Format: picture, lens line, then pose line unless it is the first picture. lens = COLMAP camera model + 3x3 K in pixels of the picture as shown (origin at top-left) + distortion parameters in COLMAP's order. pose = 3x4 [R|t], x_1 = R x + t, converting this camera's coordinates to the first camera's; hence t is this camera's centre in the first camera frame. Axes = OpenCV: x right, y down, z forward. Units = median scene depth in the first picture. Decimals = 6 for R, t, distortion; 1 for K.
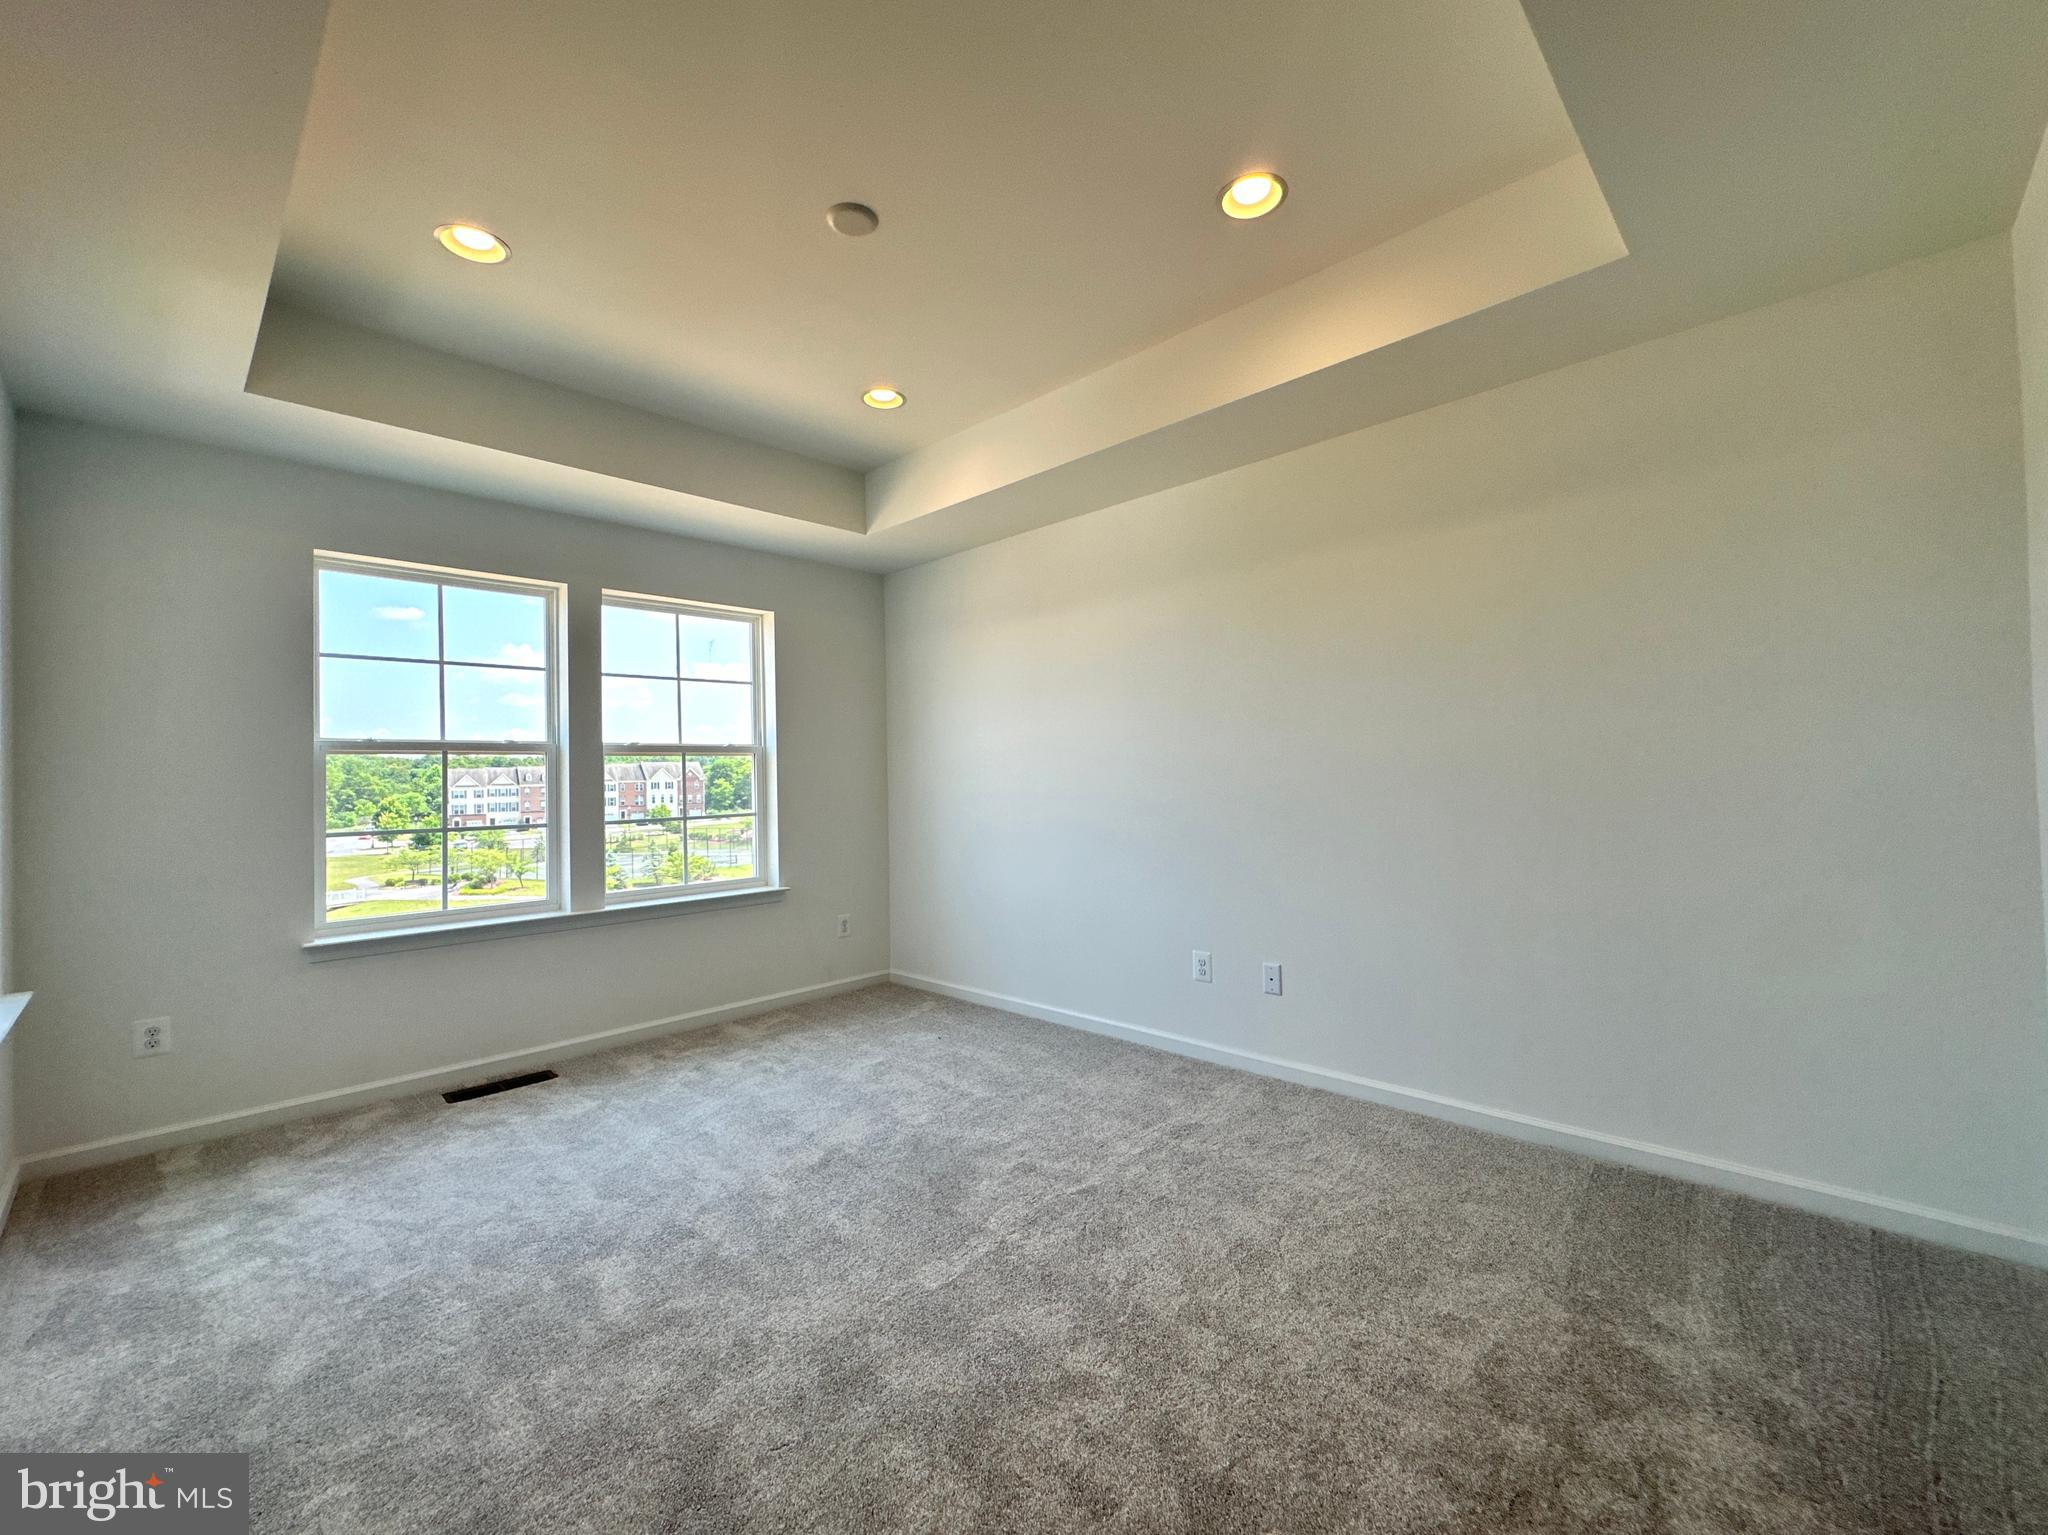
lens RADIAL K [[842.6, 0, 1025.9], [0, 842.6, 764.6], [0, 0, 1]] dist [-0.001998, 0.000396]
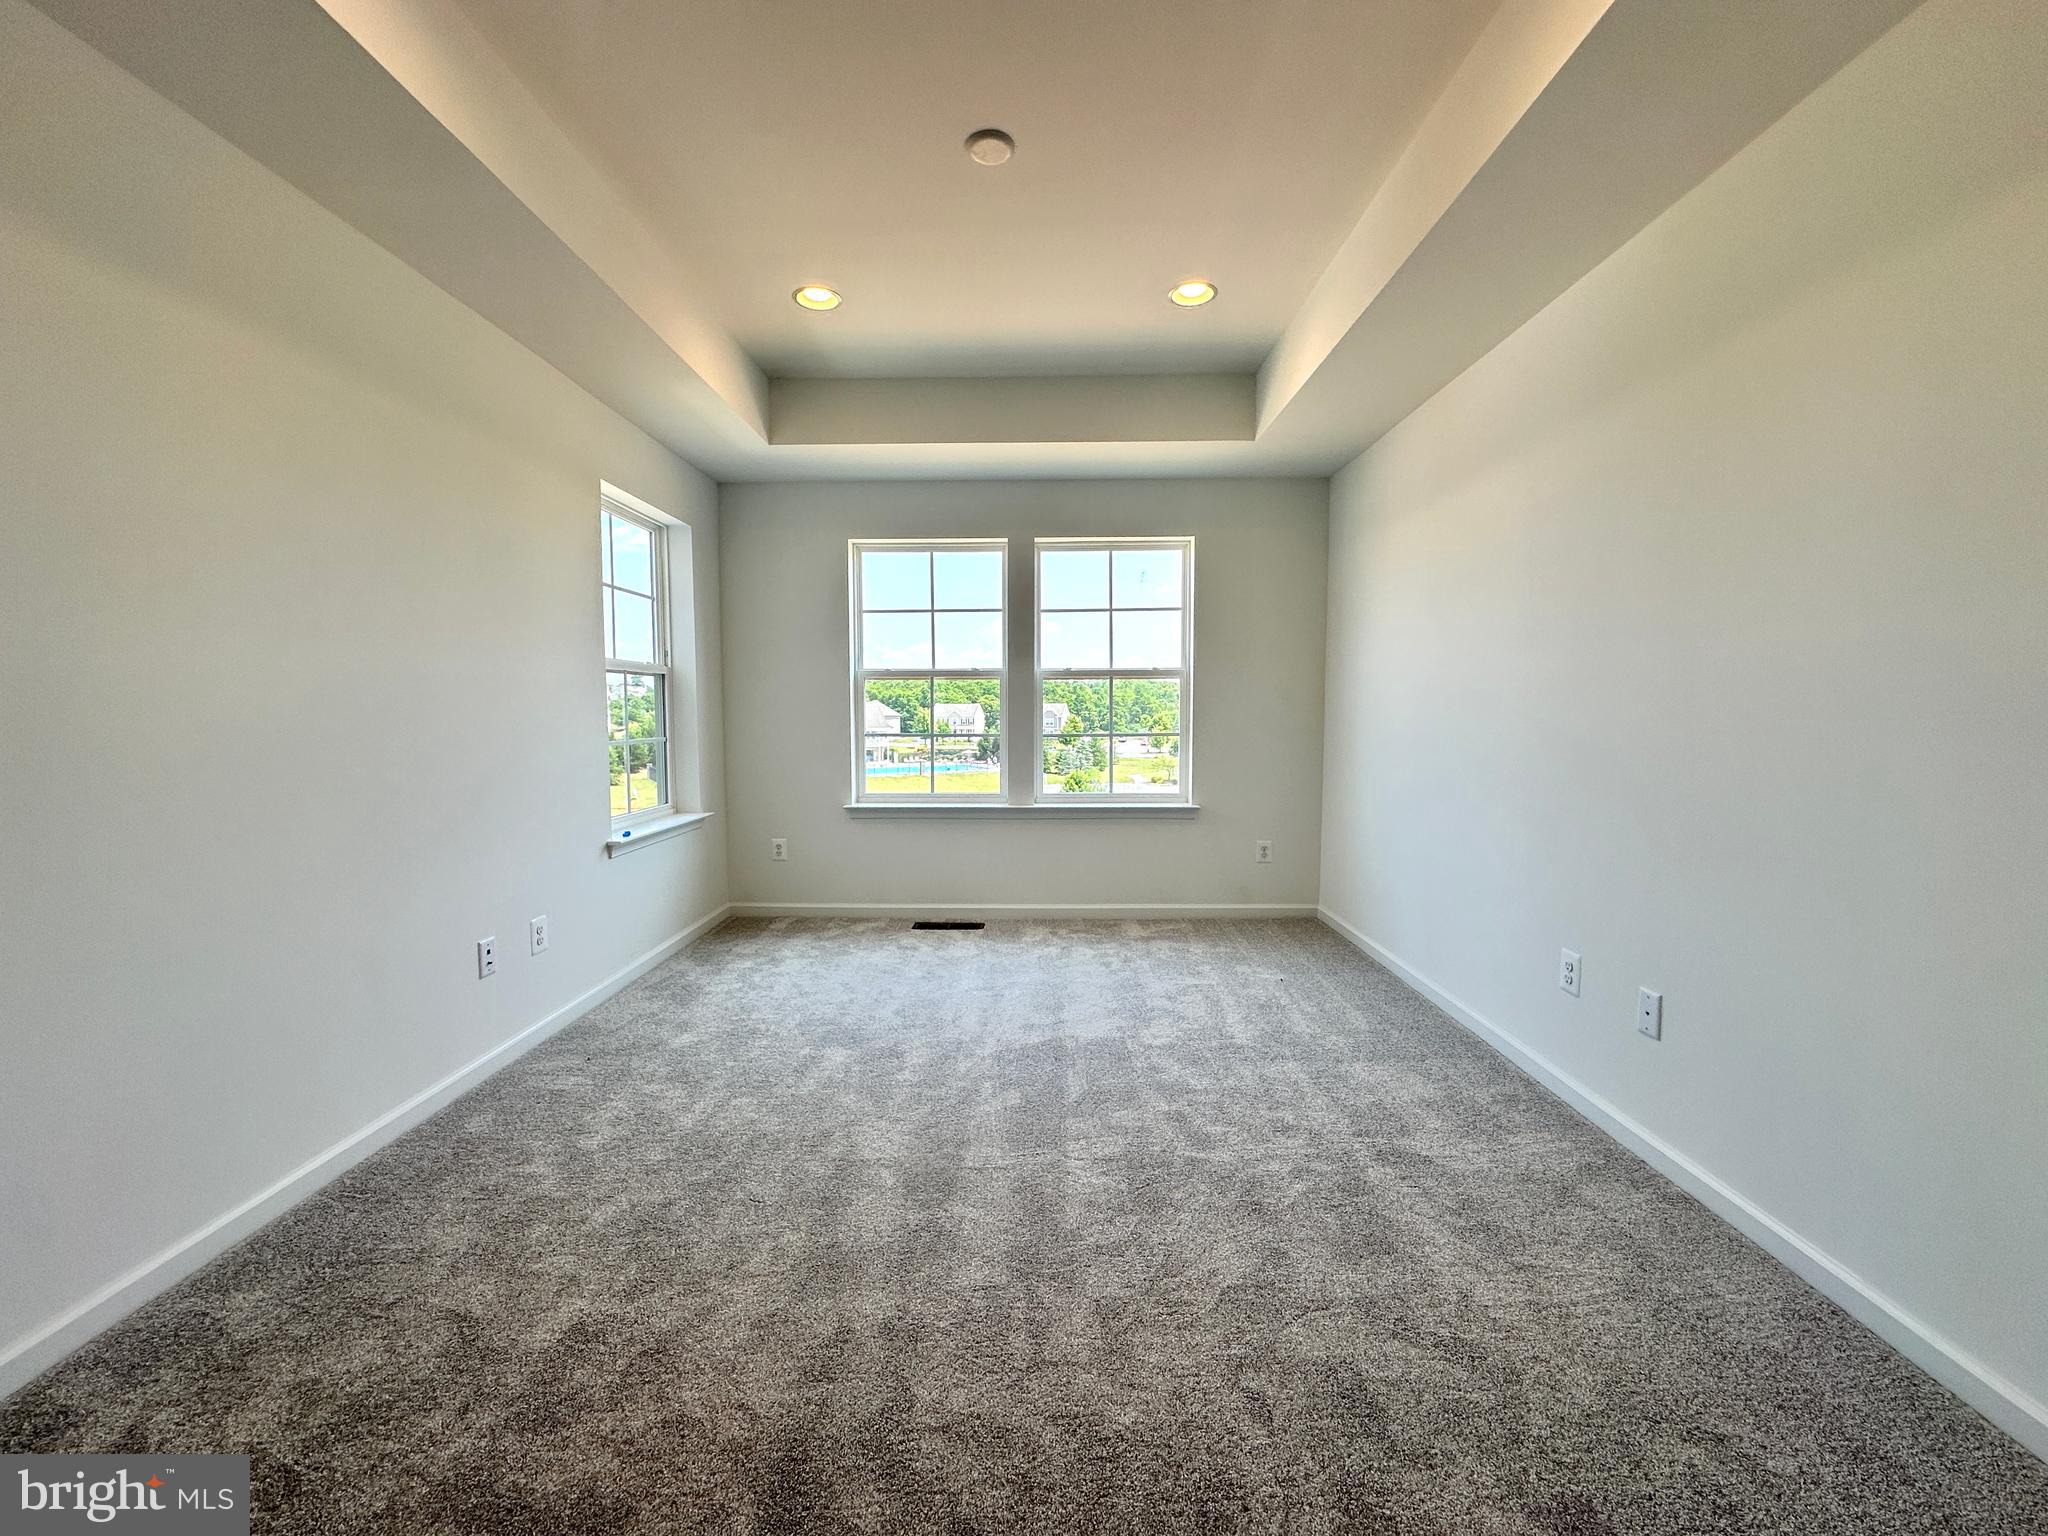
lens RADIAL K [[822.7, 0, 1025.4], [0, 822.7, 764.5], [0, 0, 1]] dist [-0.001408, 0.000100]
pose [[0.680592, 0.068124, -0.729489, 0.427290], [0.000309, 0.995641, 0.093267, 0.000471], [0.732663, -0.063702, 0.677604, 0.223695]]
